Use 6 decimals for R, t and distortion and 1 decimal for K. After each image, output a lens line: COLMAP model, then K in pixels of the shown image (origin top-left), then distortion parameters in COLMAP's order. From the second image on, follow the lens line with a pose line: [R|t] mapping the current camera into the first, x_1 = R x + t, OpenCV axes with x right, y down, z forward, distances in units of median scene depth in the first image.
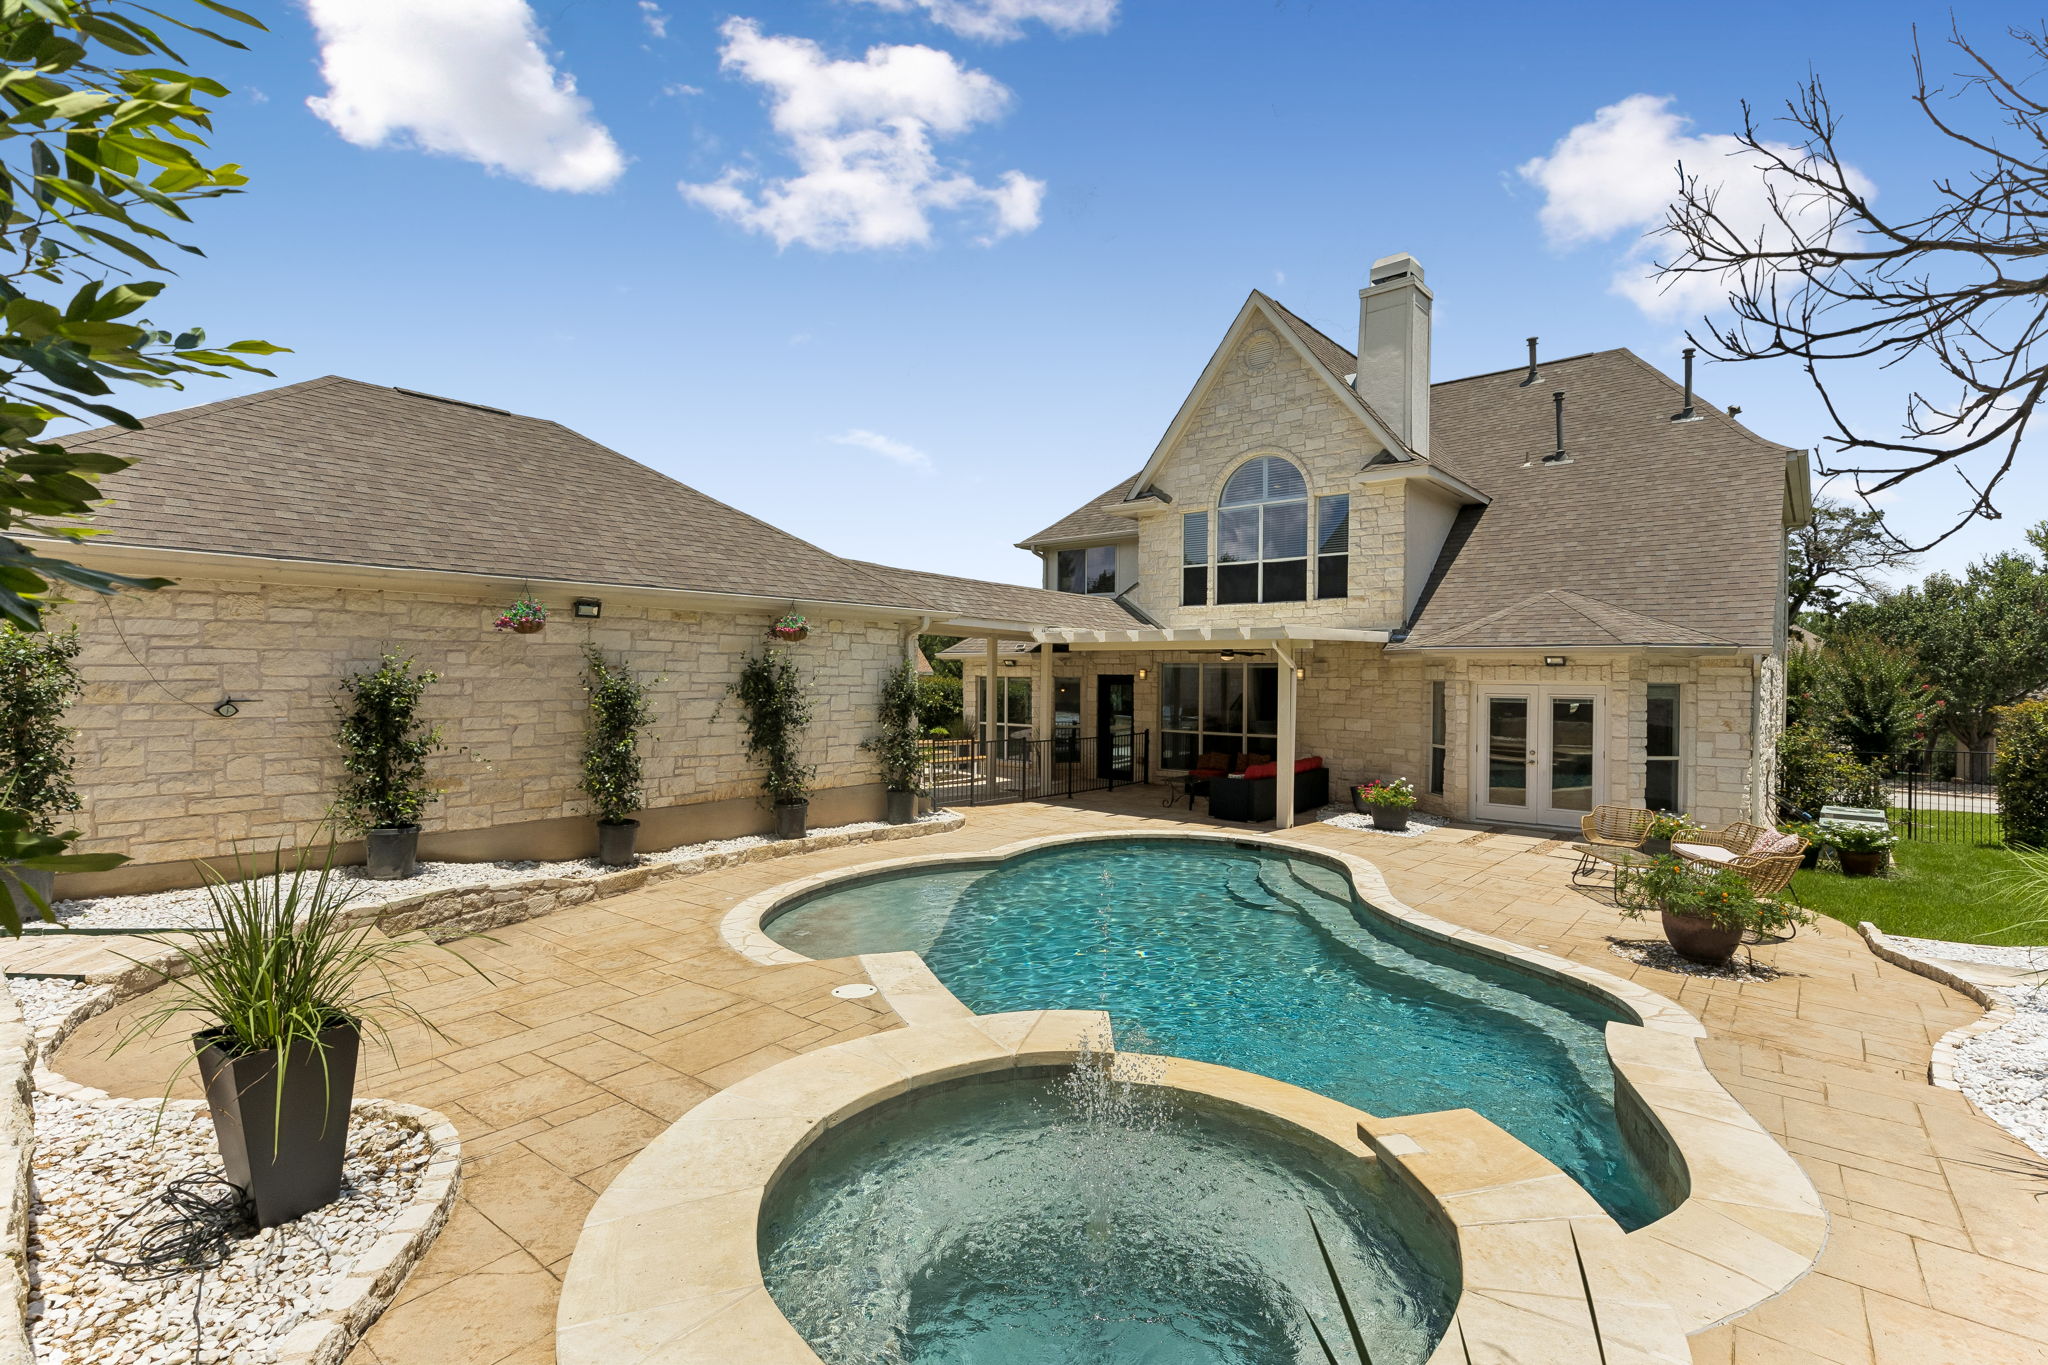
lens RADIAL K [[940.4, 0, 1023.7], [0, 940.4, 678.9], [0, 0, 1]] dist [0.000228, -0.000807]
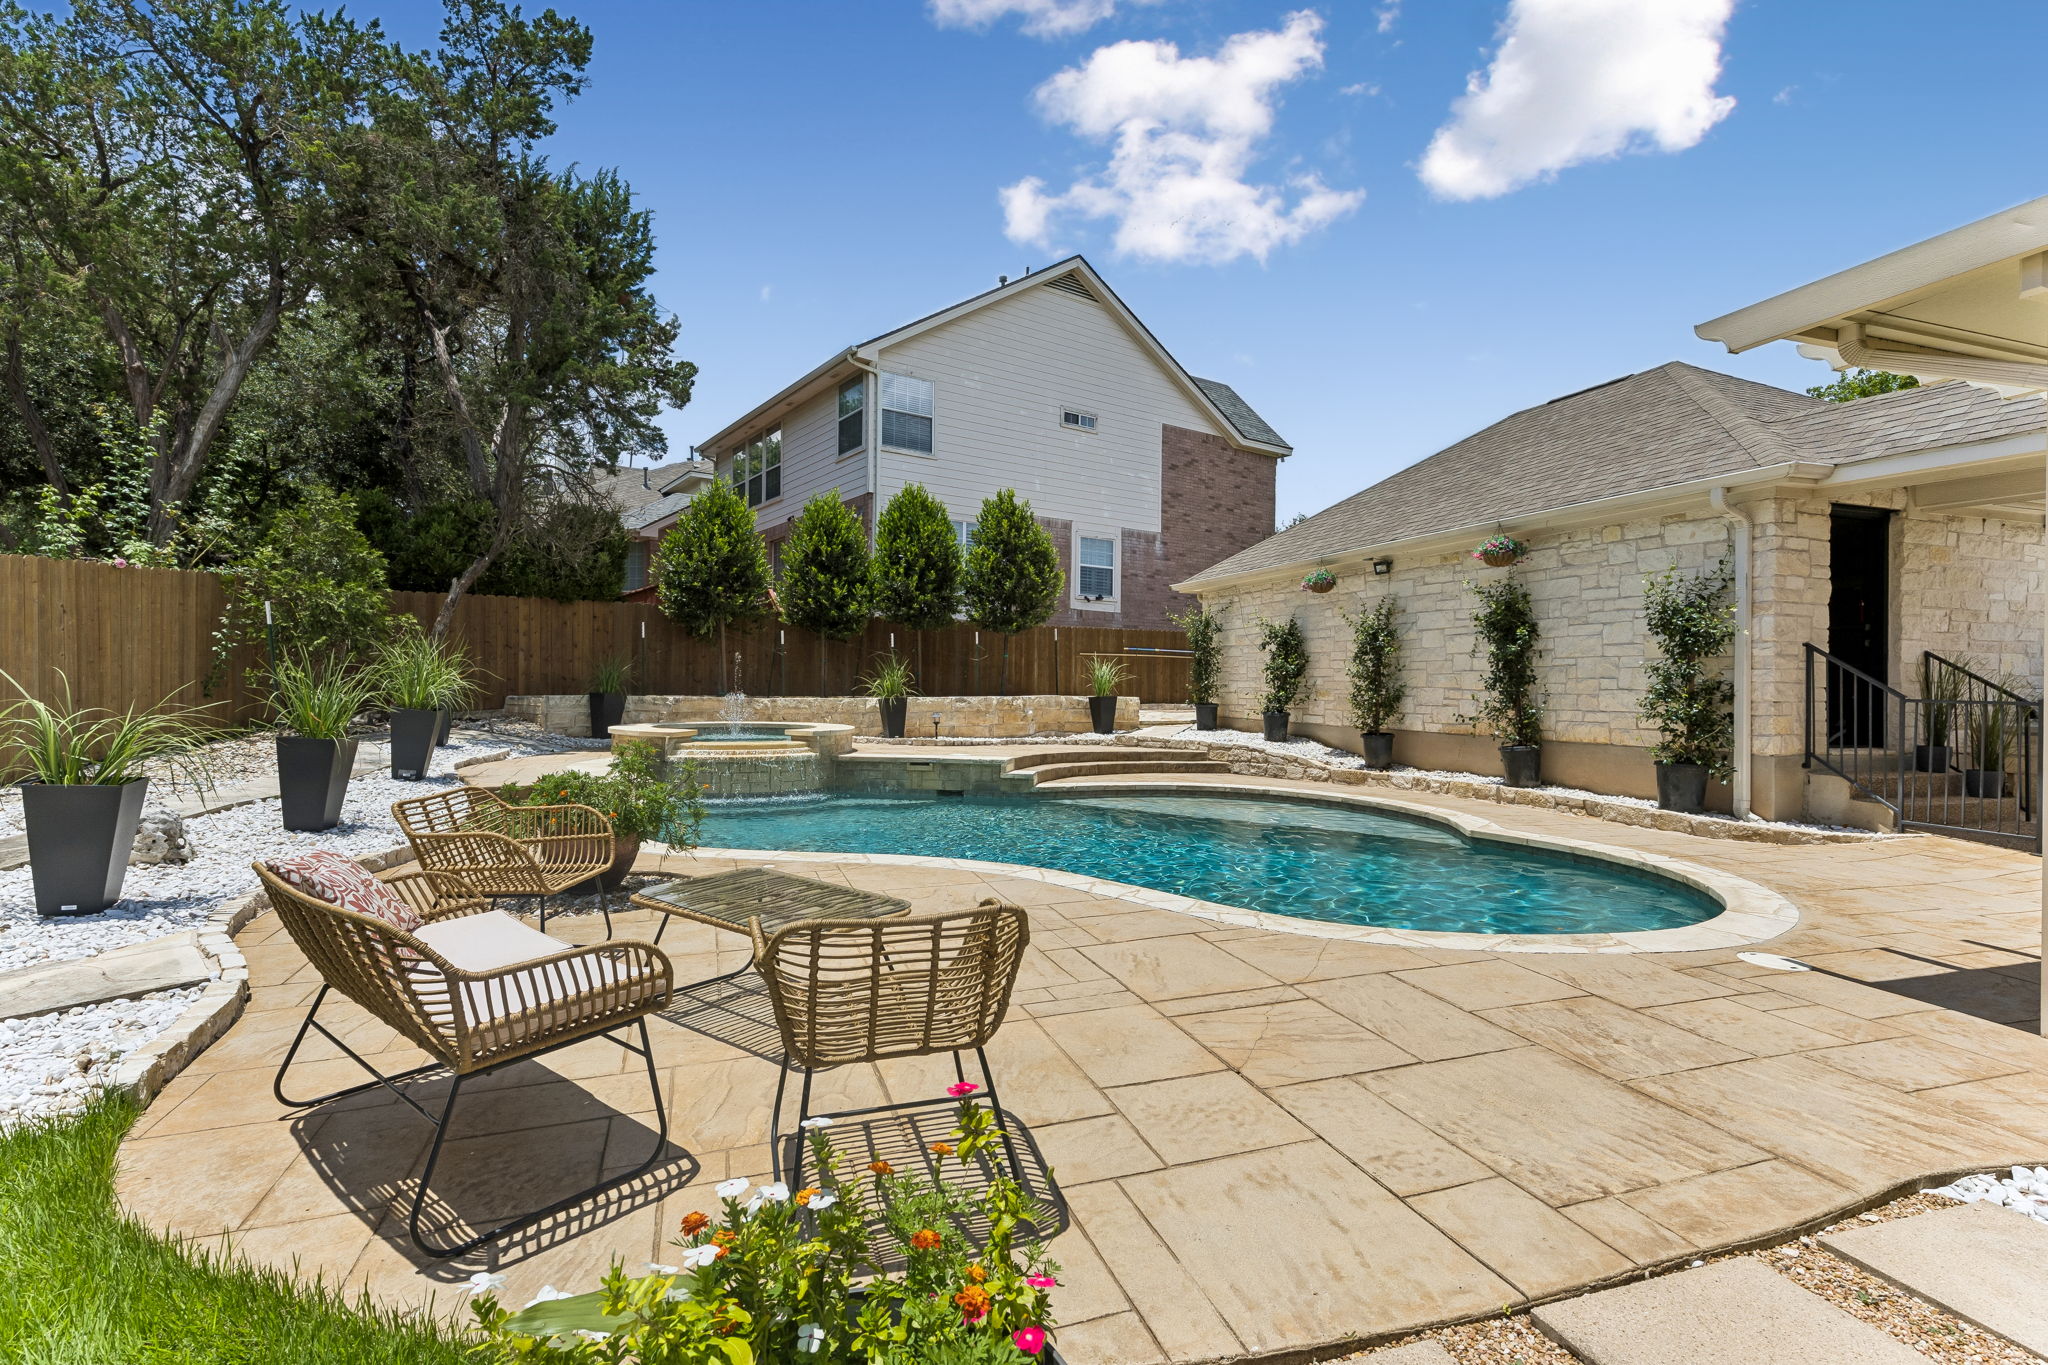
lens RADIAL K [[940.4, 0, 1031.8], [0, 940.4, 693.7], [0, 0, 1]] dist [0.000228, -0.000807]
pose [[-0.511719, 0.000105, -0.859153, 0.802108], [-0.013852, 0.999869, 0.008372, 0.085397], [0.859041, 0.016185, -0.511651, 1.129970]]
